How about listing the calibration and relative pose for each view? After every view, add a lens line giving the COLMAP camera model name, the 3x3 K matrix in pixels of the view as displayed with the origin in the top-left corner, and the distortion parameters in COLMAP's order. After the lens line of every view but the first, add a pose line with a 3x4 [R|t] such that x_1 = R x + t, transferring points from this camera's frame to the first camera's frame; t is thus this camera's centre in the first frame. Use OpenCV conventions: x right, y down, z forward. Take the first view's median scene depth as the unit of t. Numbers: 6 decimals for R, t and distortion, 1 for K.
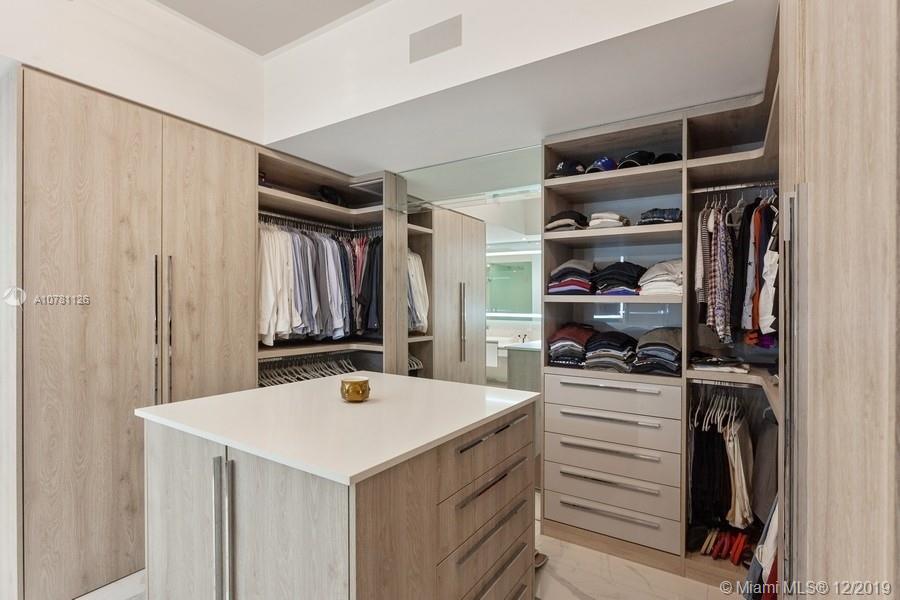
lens RADIAL K [[442.5, 0, 448.6], [0, 442.5, 312.9], [0, 0, 1]] dist [-0.008982, 0.001069]
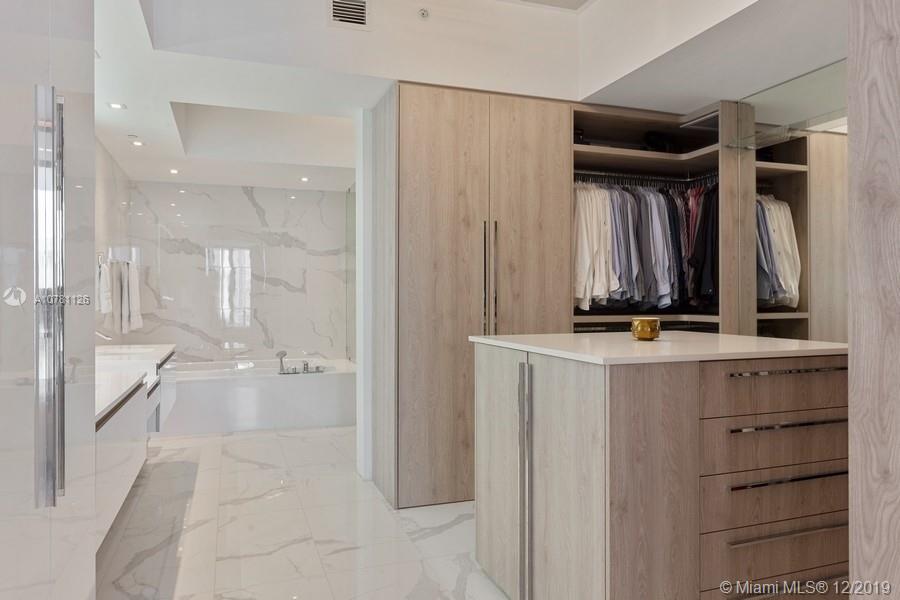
lens RADIAL K [[614.5, 0, 450.0], [0, 614.5, 300.0], [0, 0, 1]] dist [0.002370, 0.000412]
pose [[0.795442, -0.007132, -0.605988, 0.156110], [-0.002051, 0.999893, -0.014459, 0.068691], [0.606026, 0.012744, 0.795342, -0.217014]]
